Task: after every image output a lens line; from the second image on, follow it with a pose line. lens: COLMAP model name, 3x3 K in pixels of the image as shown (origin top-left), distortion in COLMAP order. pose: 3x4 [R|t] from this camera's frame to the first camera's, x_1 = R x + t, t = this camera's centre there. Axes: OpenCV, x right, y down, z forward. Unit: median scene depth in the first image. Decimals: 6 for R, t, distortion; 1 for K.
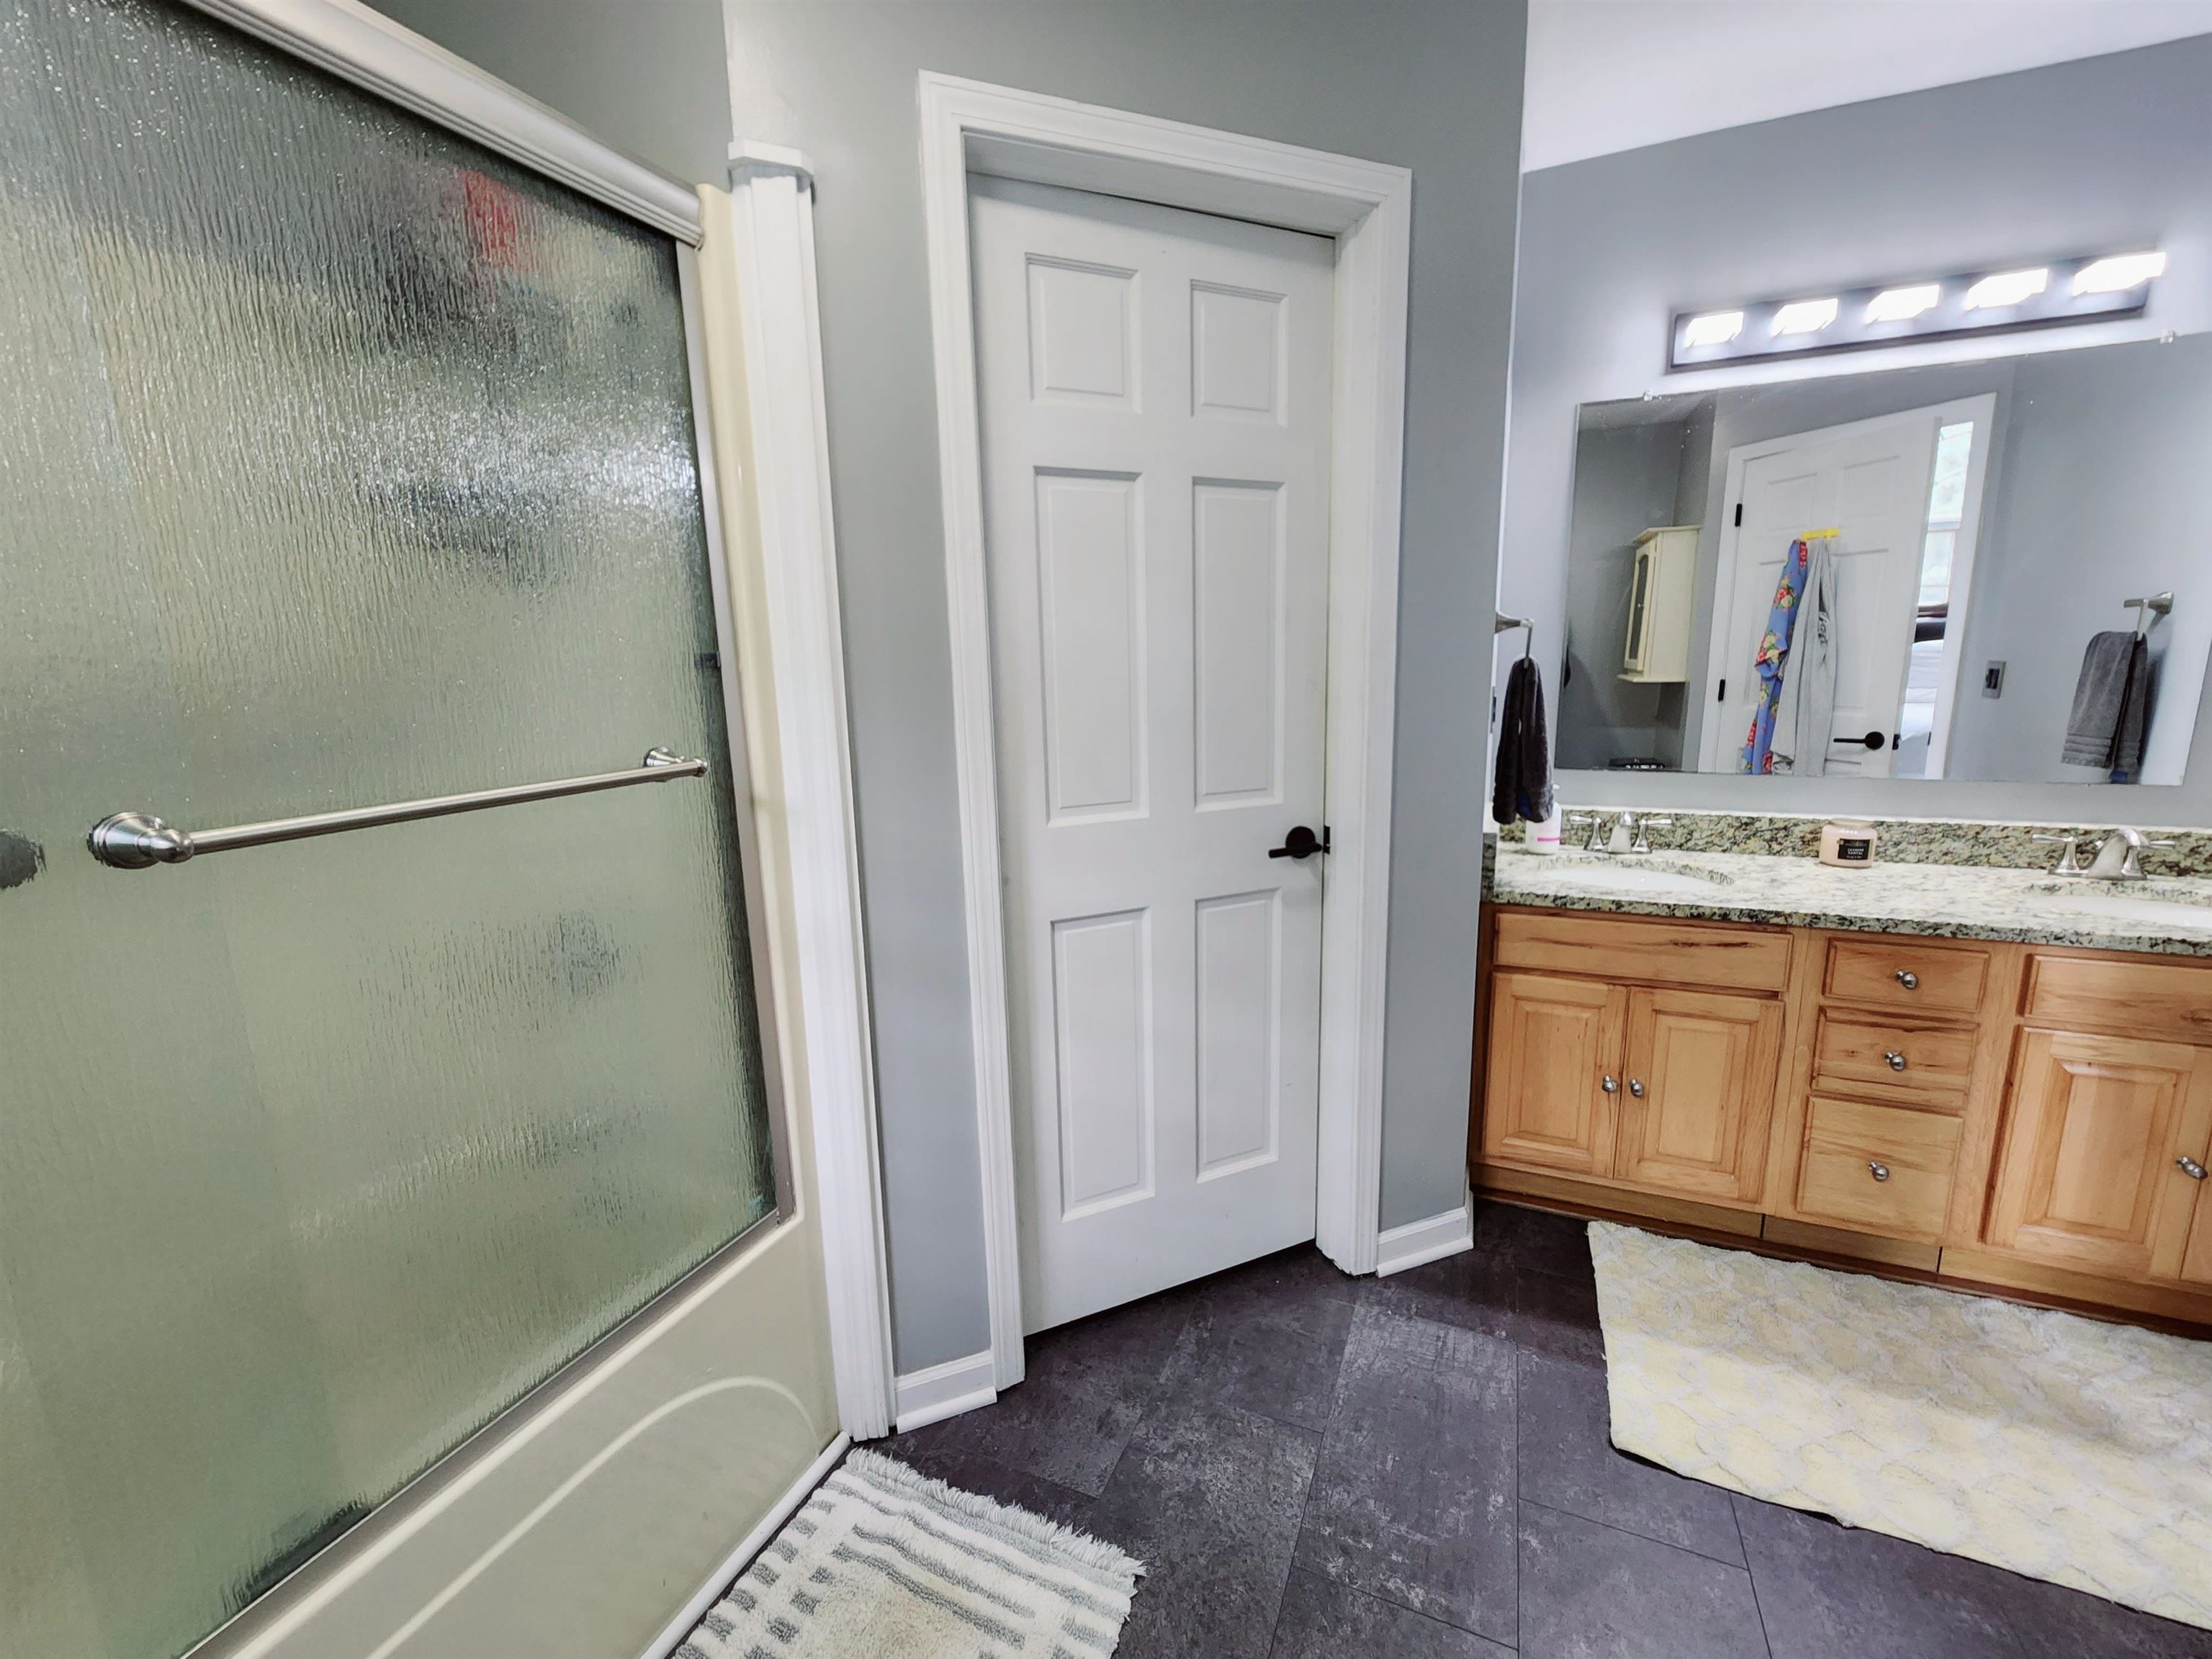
lens RADIAL K [[910.1, 0, 1107.1], [0, 910.1, 828.5], [0, 0, 1]] dist [-0.011271, 0.001992]
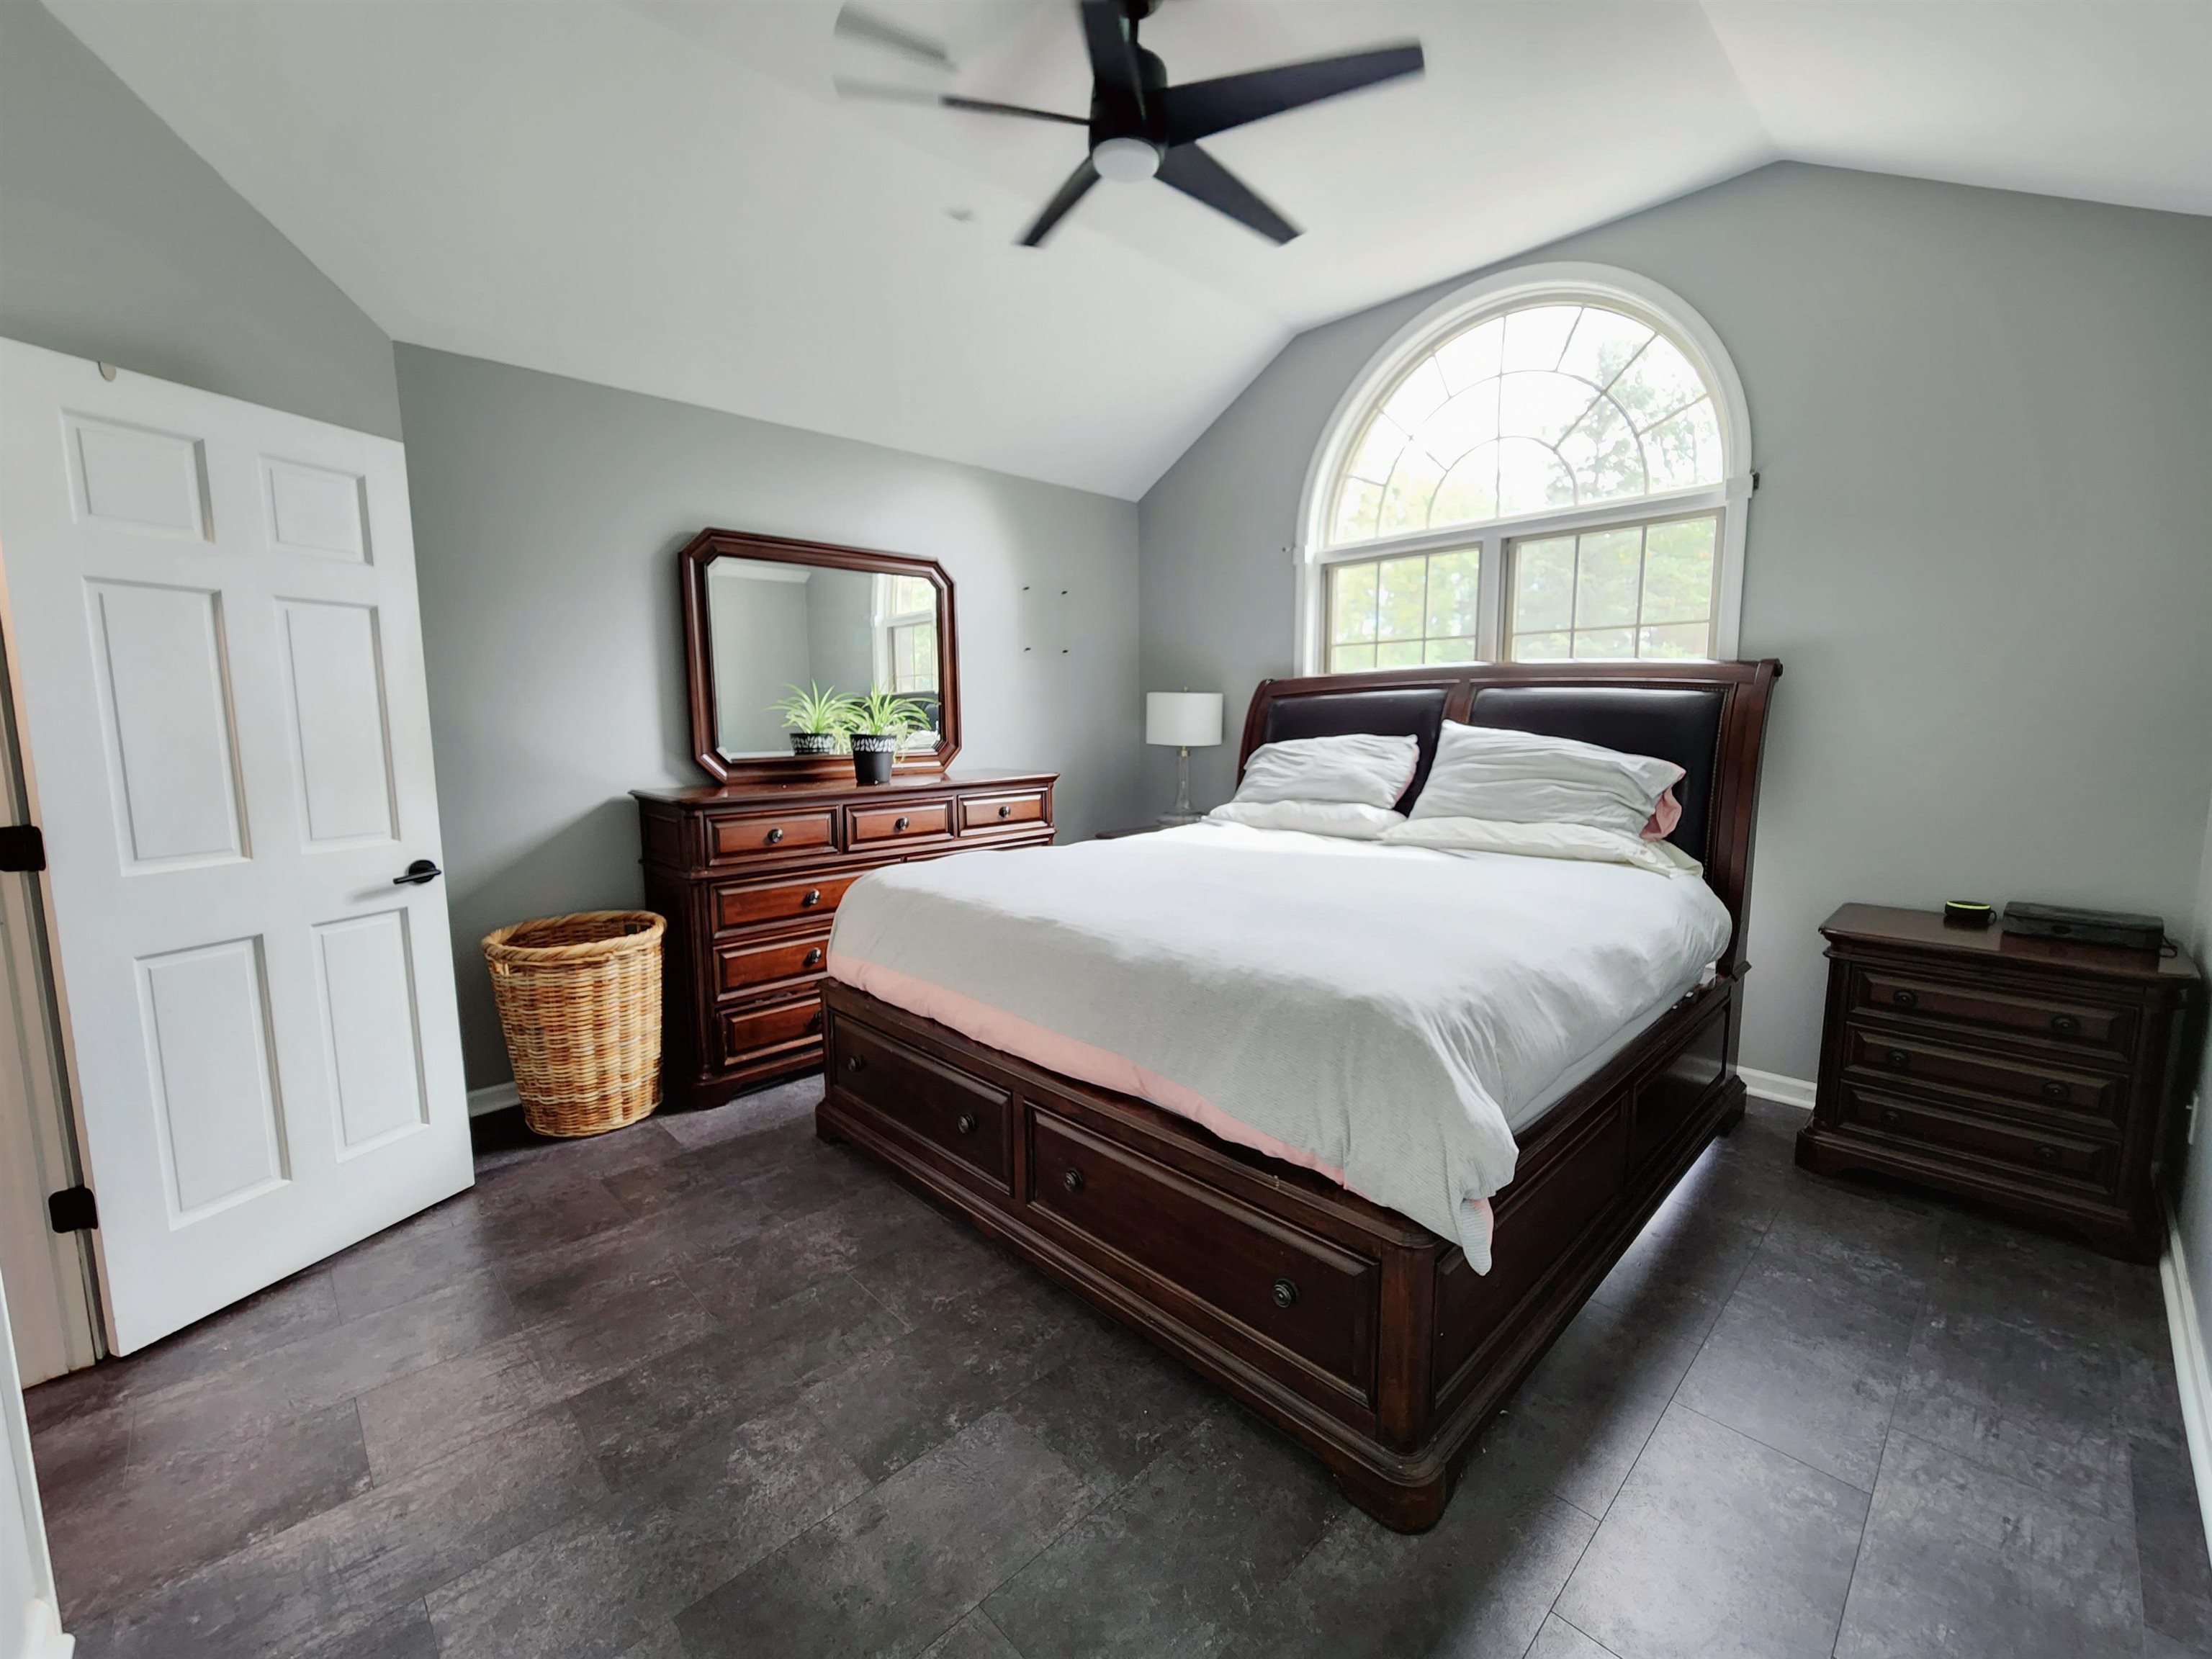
lens RADIAL K [[910.1, 0, 1104.6], [0, 910.1, 830.6], [0, 0, 1]] dist [-0.011271, 0.001992]
pose [[0.924926, 0.062908, -0.374906, 1.558956], [-0.085187, 0.995431, -0.043134, -0.070638], [0.370480, 0.071832, 0.926059, 0.191498]]
